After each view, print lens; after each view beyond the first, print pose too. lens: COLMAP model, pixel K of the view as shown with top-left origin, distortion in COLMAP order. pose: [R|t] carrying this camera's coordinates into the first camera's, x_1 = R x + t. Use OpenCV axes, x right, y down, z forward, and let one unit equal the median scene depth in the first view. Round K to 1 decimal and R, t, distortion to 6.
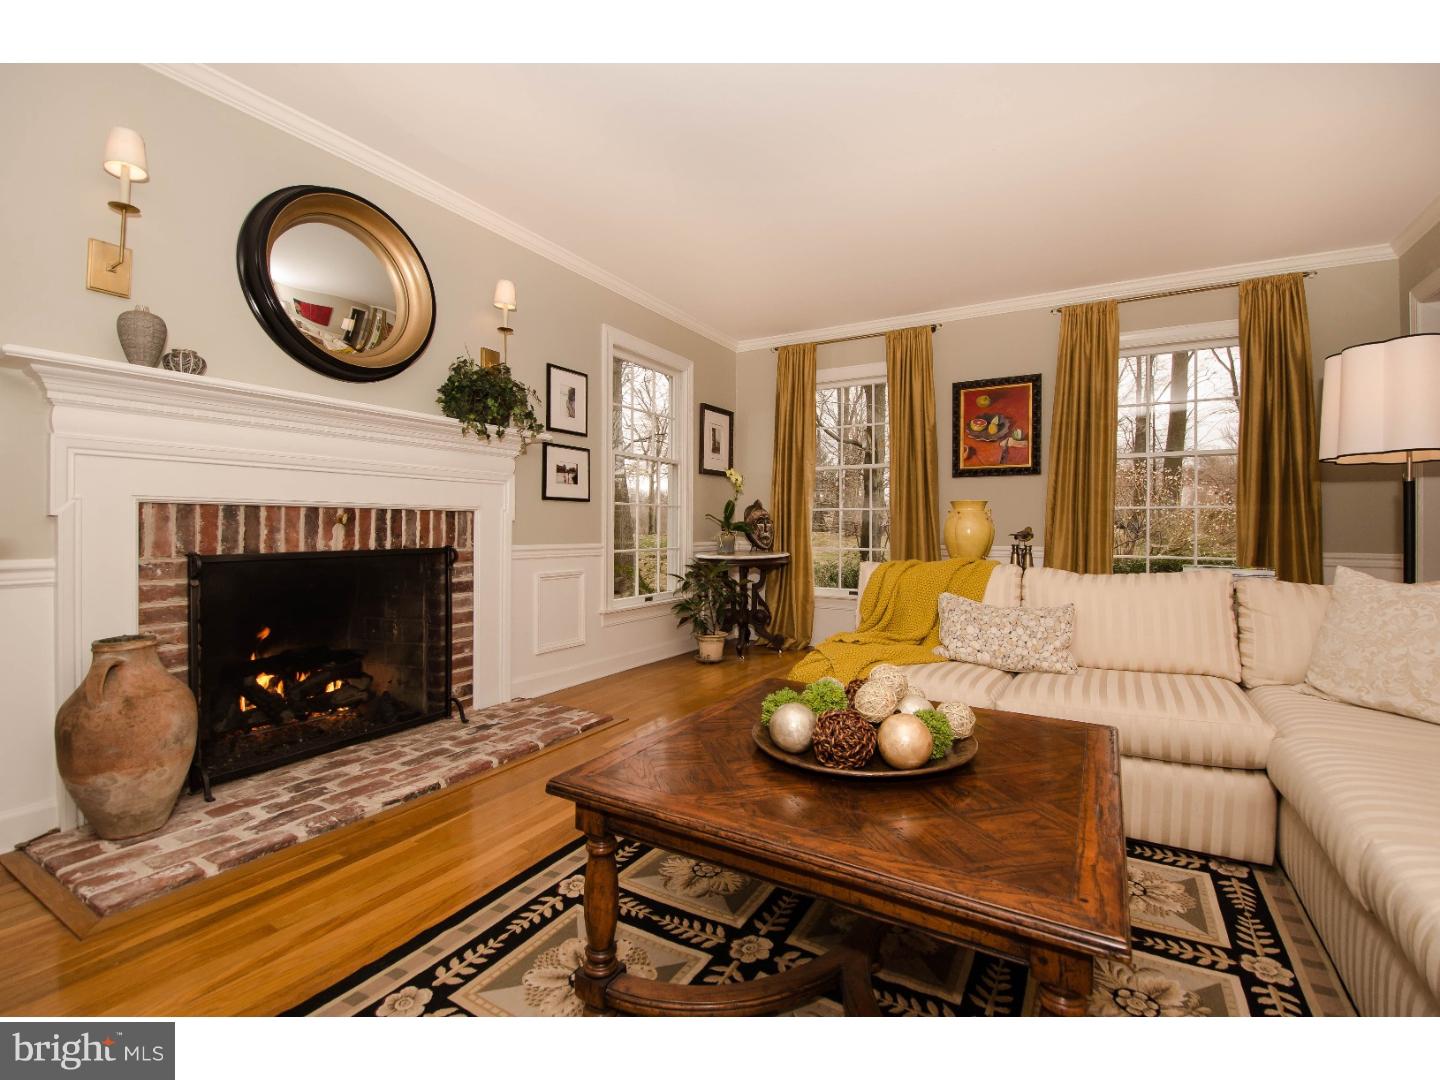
lens RADIAL K [[608.7, 0, 720.0], [0, 608.7, 540.0], [0, 0, 1]] dist [-0.056244, 0.000056]
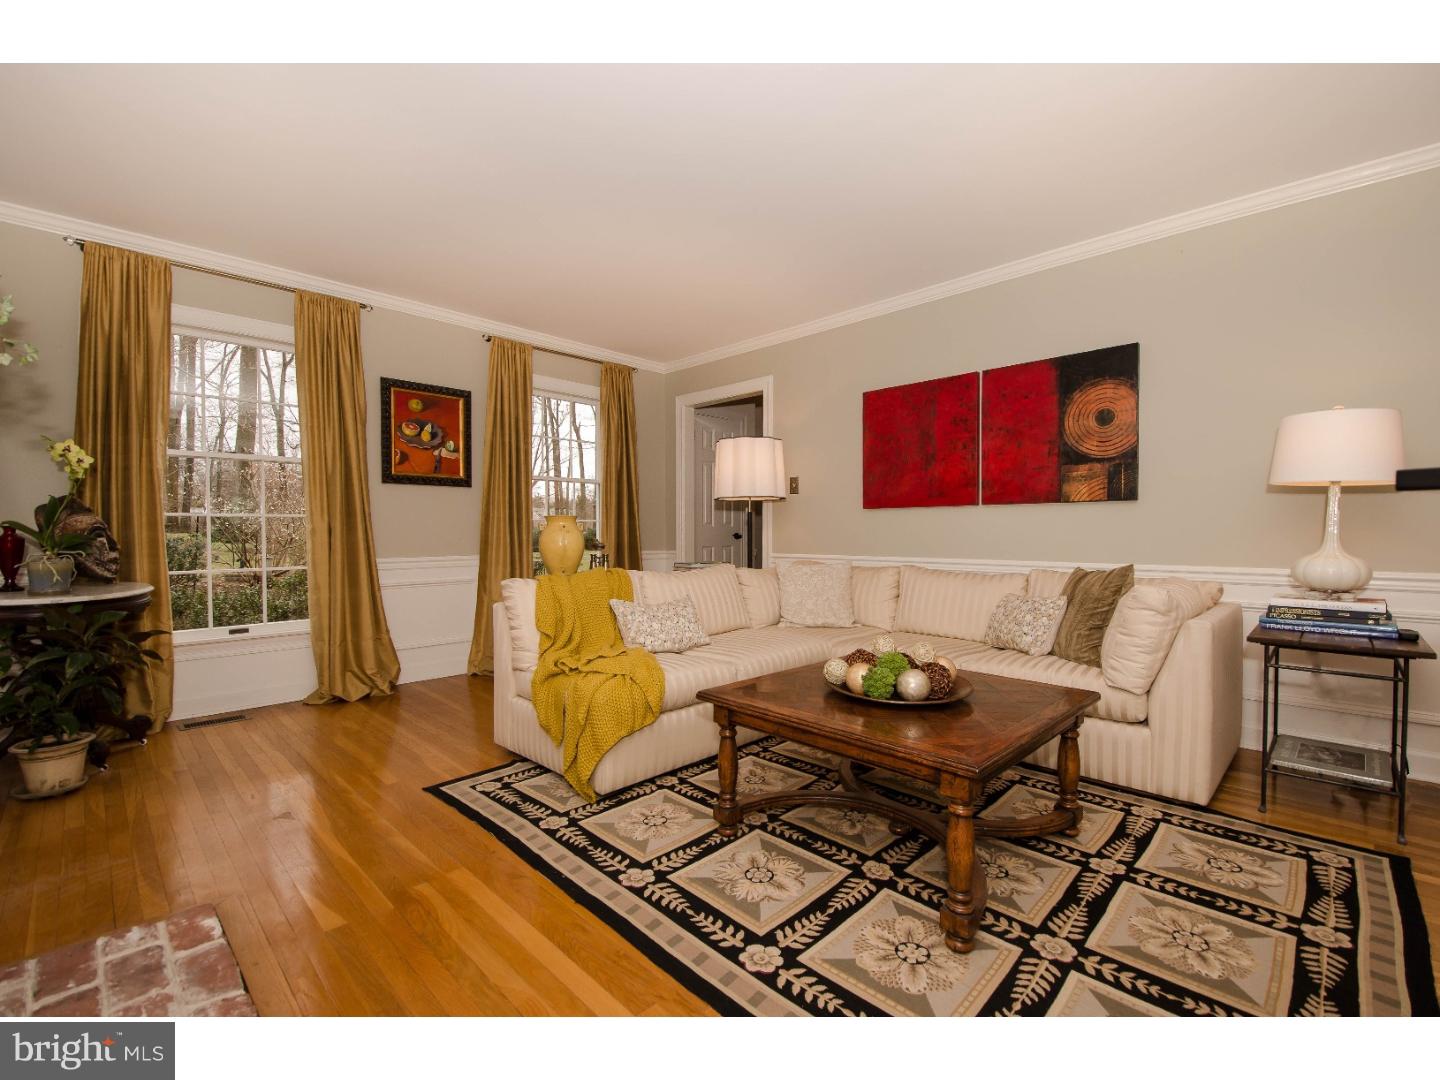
lens RADIAL K [[632.0, 0, 725.8], [0, 632.0, 514.8], [0, 0, 1]] dist [0.023497, -0.020733]
pose [[0.249816, 0.027455, 0.967904, -0.424224], [0.018689, 0.999275, -0.033168, -0.015670], [-0.968113, 0.026376, 0.249122, 0.287635]]
